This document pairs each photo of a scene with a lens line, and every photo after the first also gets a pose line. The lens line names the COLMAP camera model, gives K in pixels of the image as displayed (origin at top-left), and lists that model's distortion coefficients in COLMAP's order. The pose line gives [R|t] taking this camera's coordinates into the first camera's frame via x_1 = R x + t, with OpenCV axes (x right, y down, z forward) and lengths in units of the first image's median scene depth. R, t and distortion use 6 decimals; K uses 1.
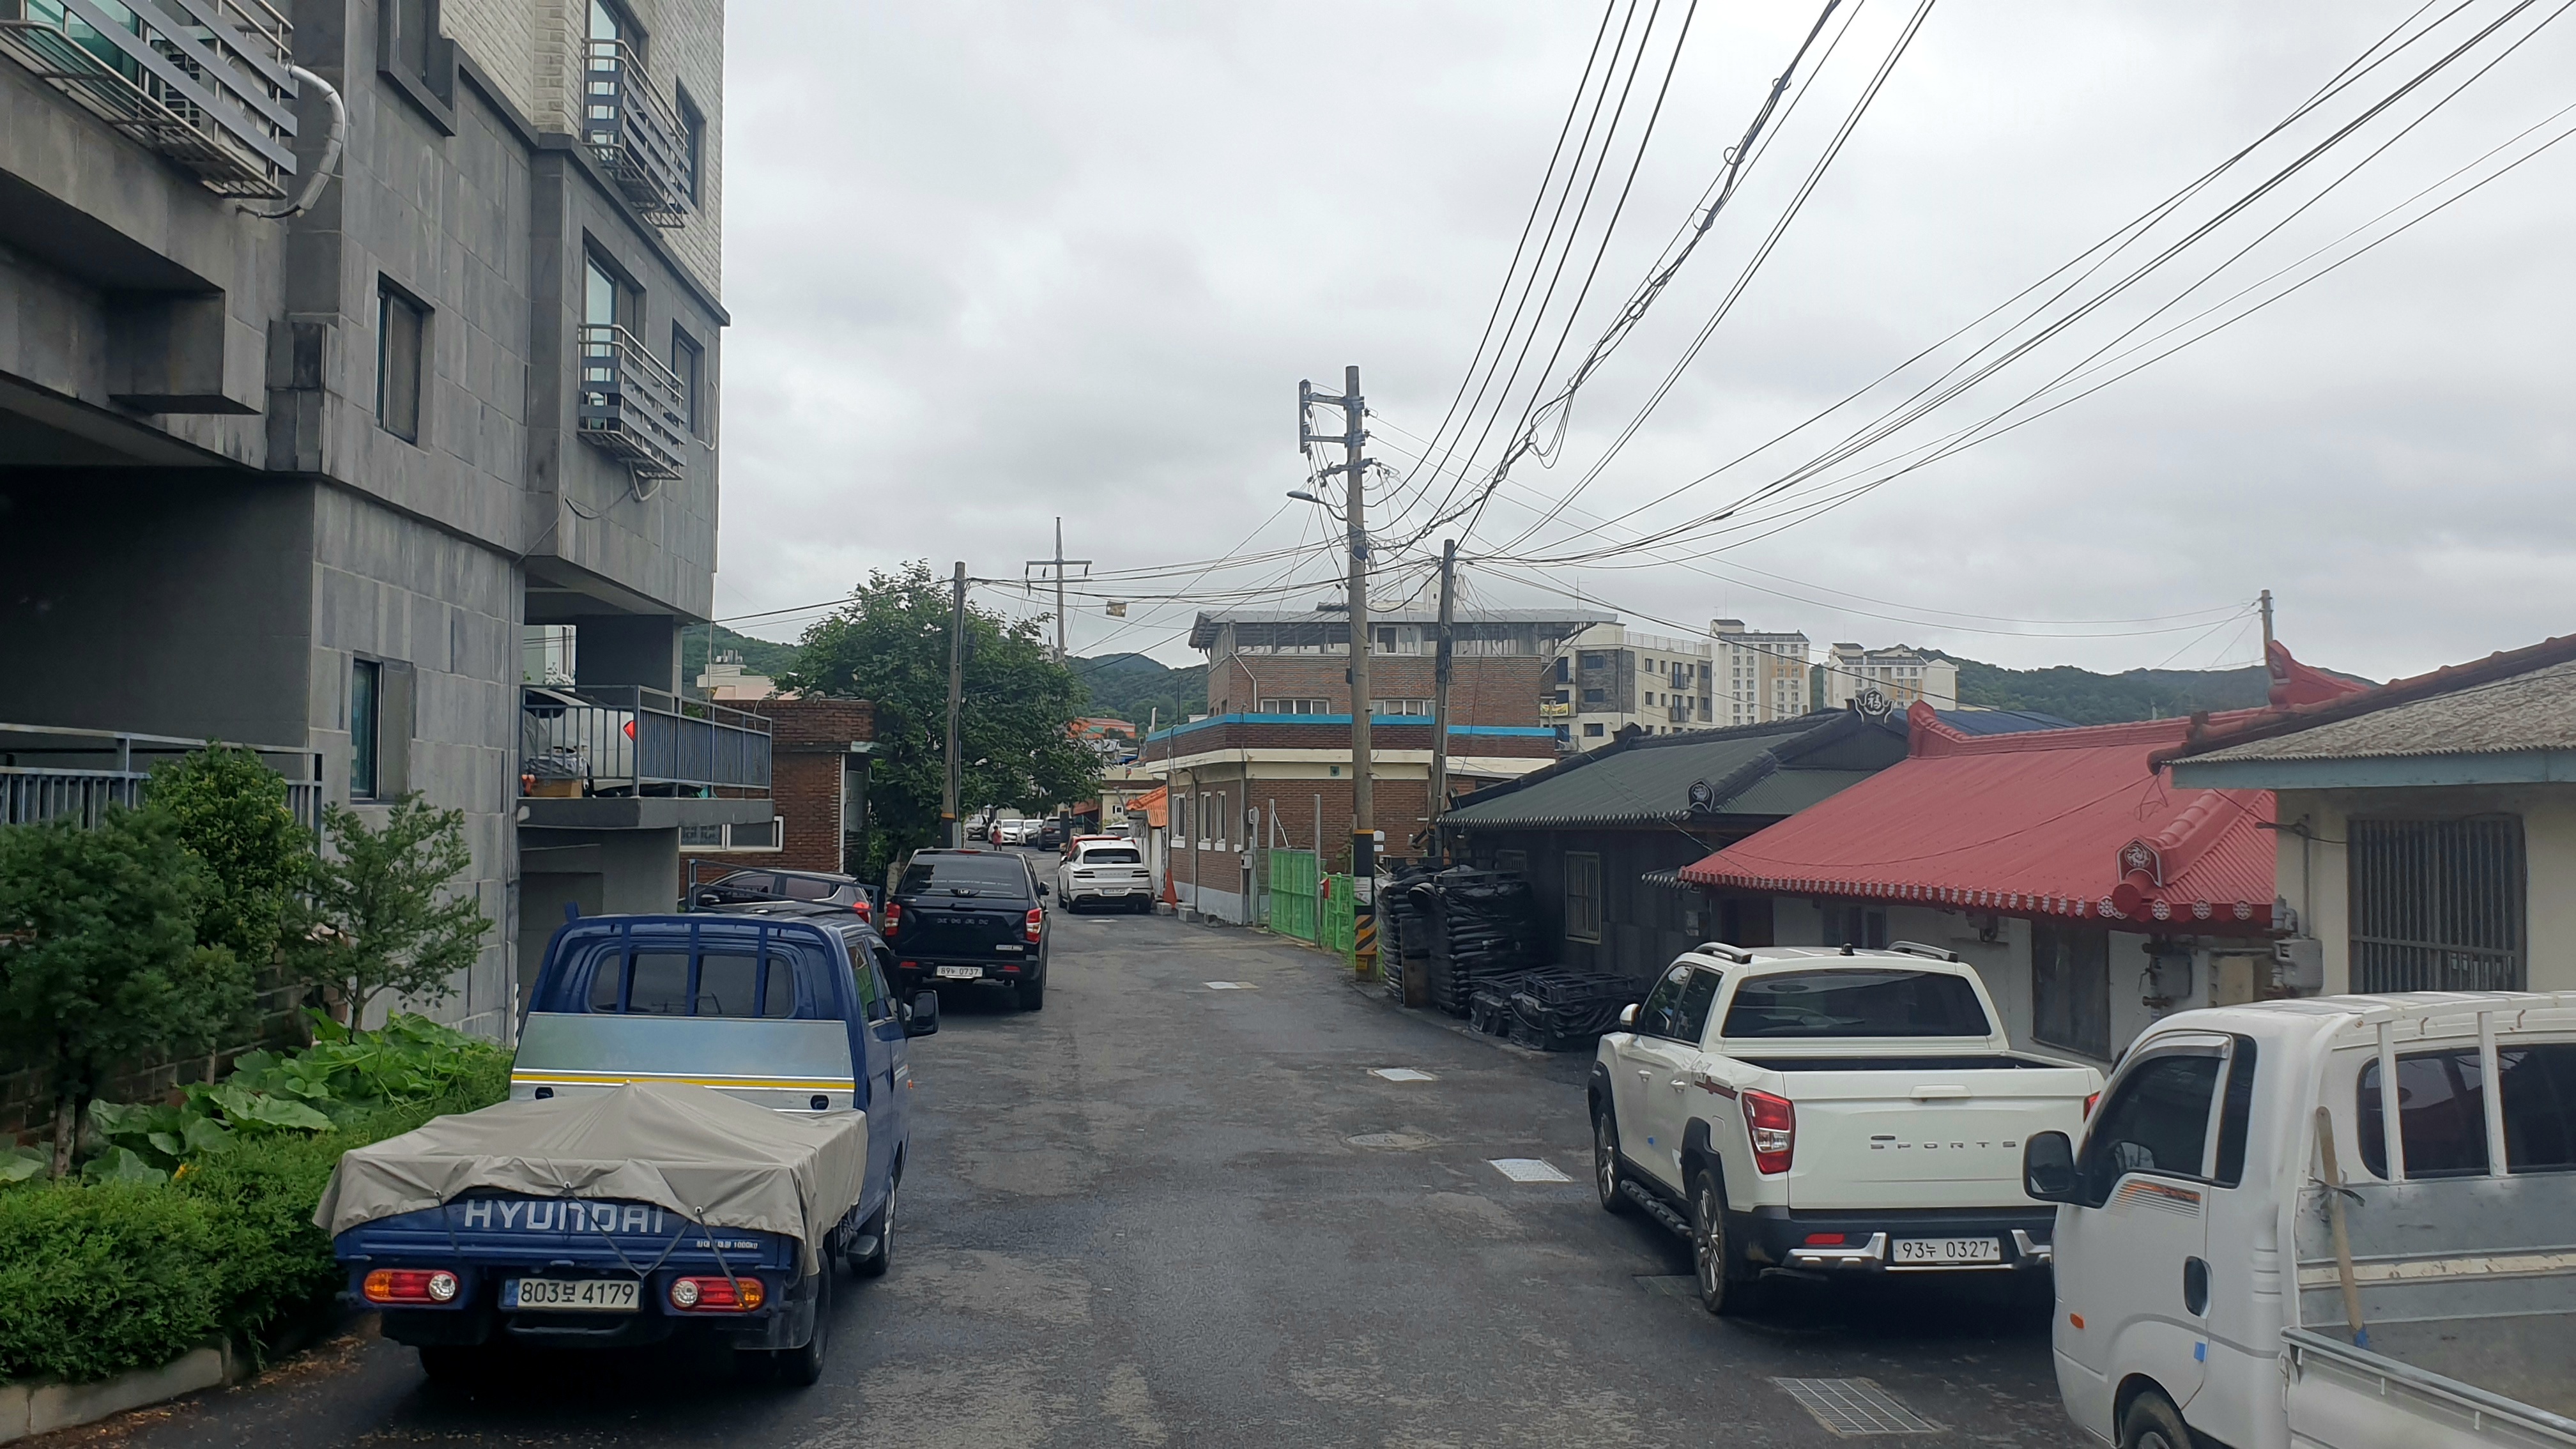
lens RADIAL K [[2391.6, 0, 1288.0], [0, 2391.6, 724.5], [0, 0, 1]] dist [0.001174, -0.002130]
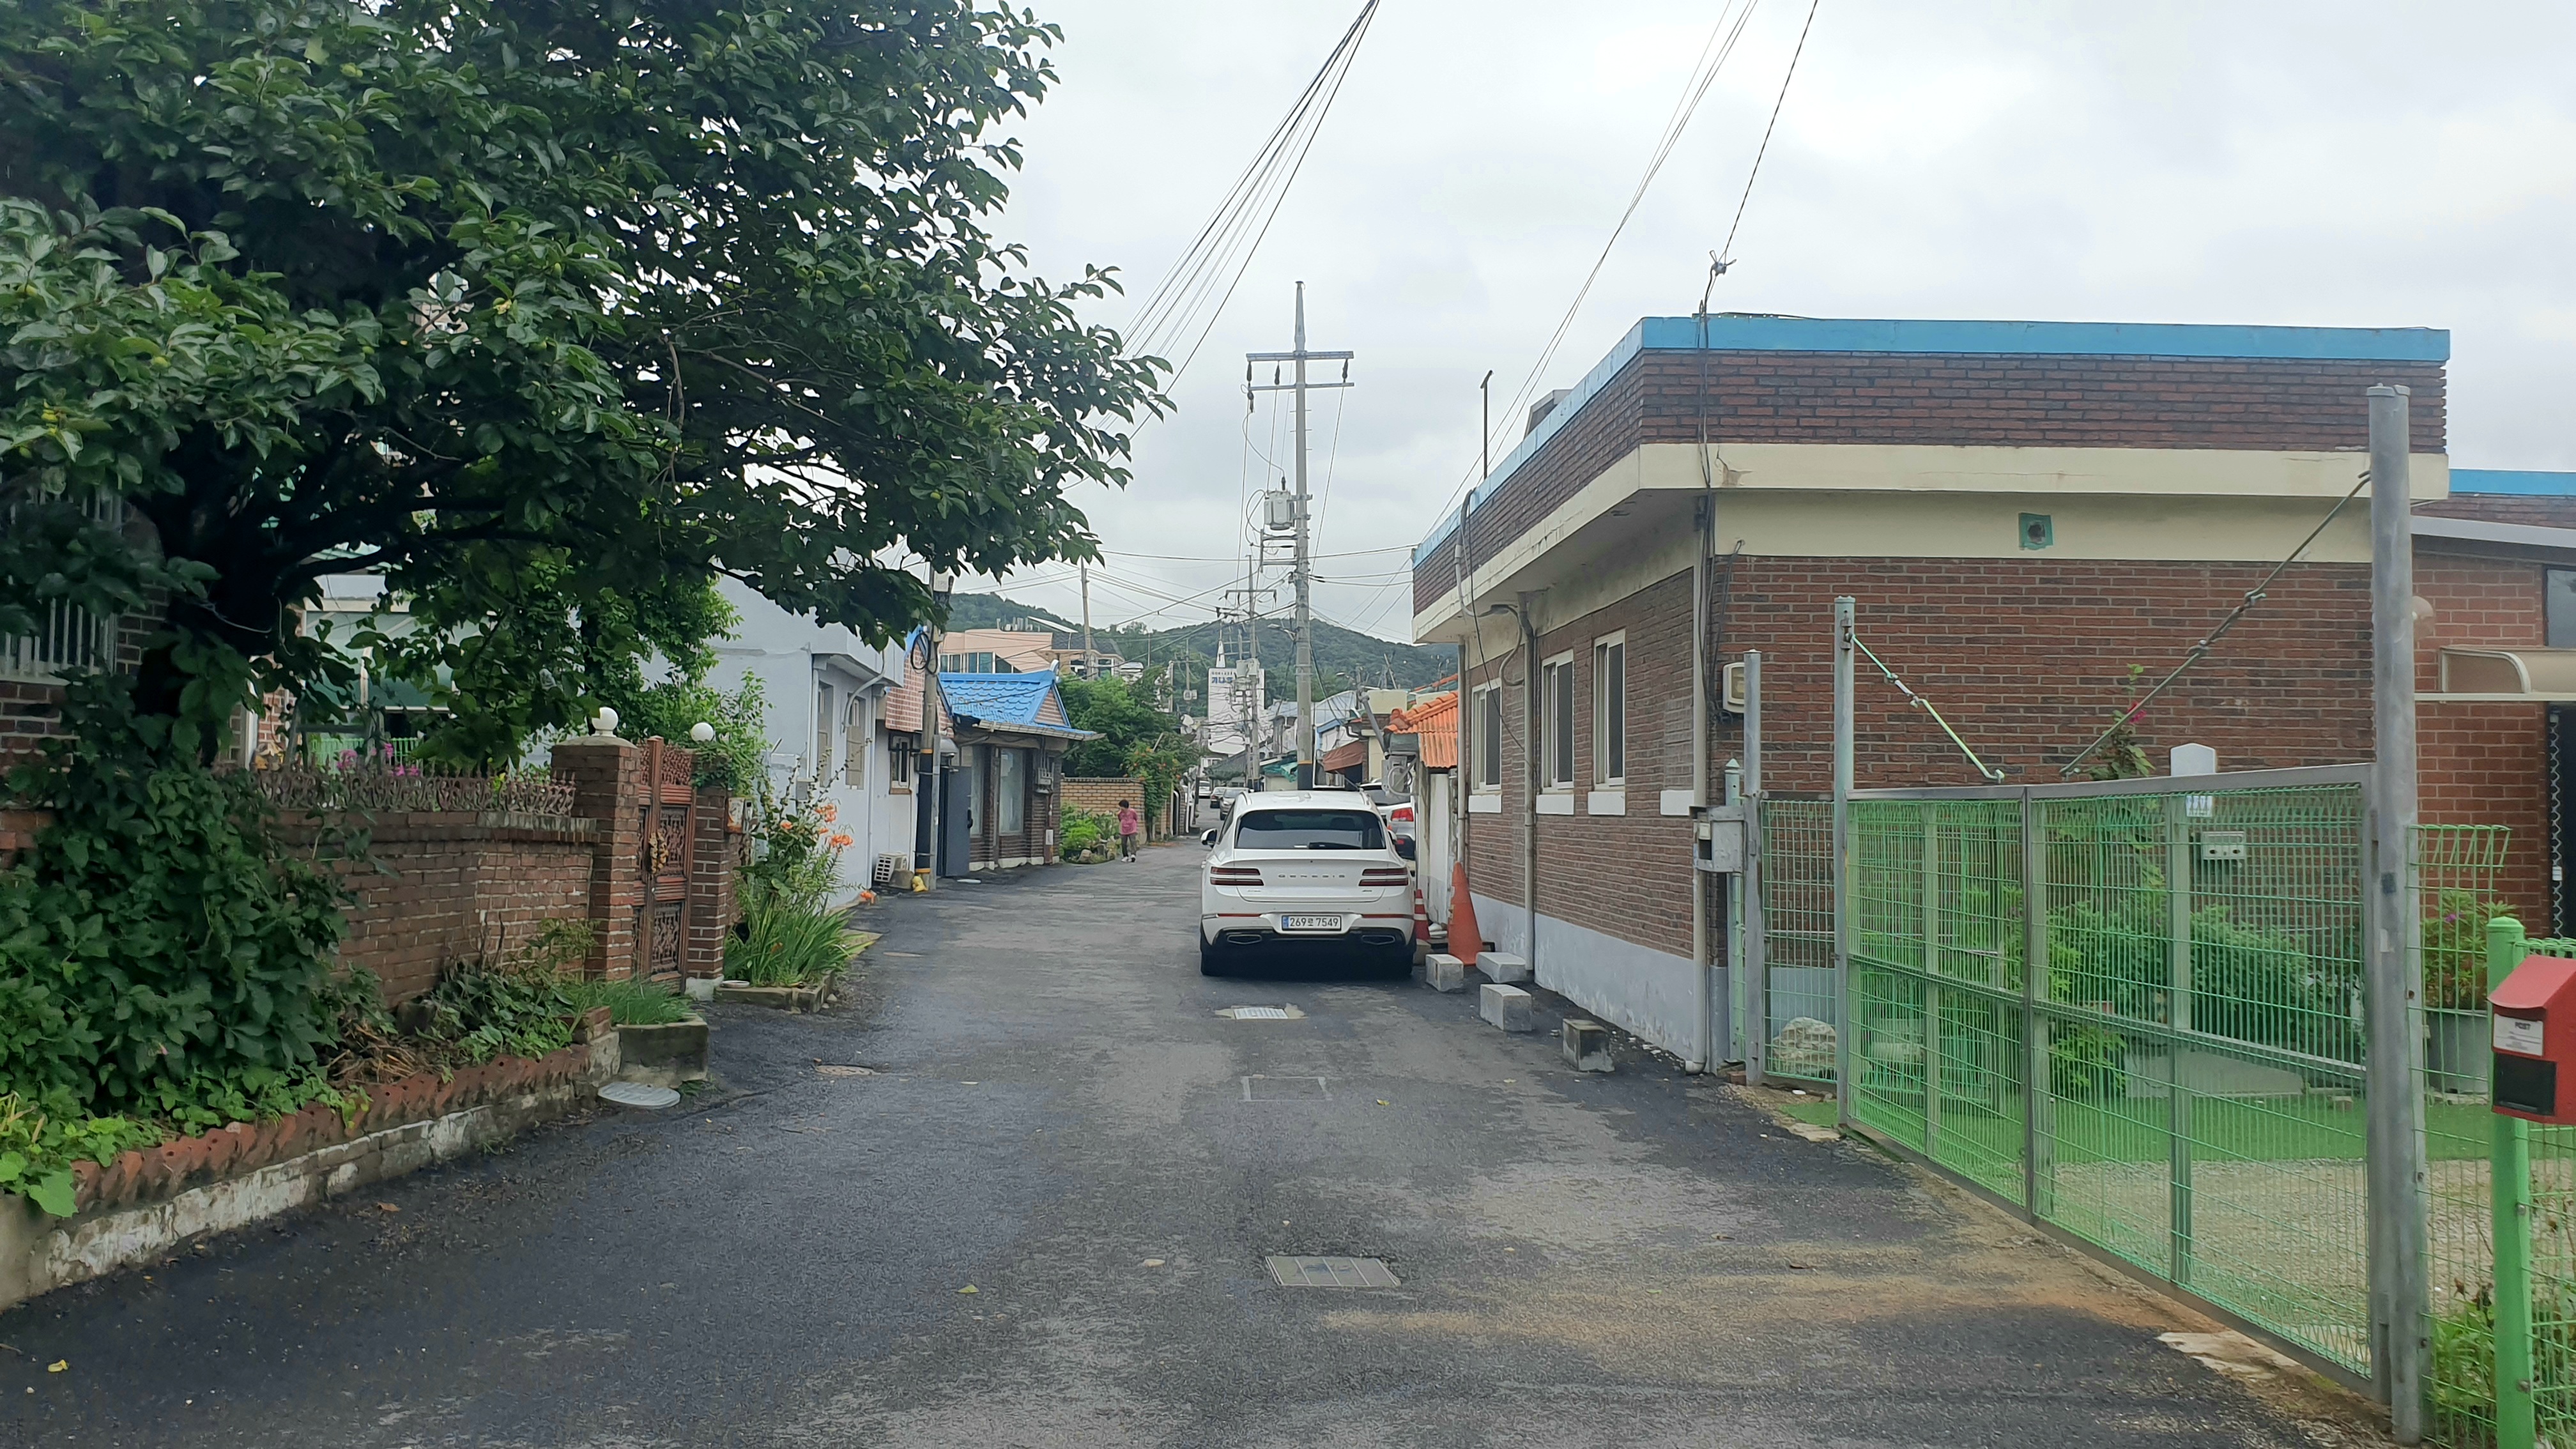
lens RADIAL K [[2391.6, 0, 1288.0], [0, 2391.6, 724.5], [0, 0, 1]] dist [0.001174, -0.002130]
pose [[0.990894, 0.003816, -0.134591, -0.035100], [-0.003108, 0.999980, 0.005464, 0.049250], [0.134609, -0.004996, 0.990886, 0.847408]]
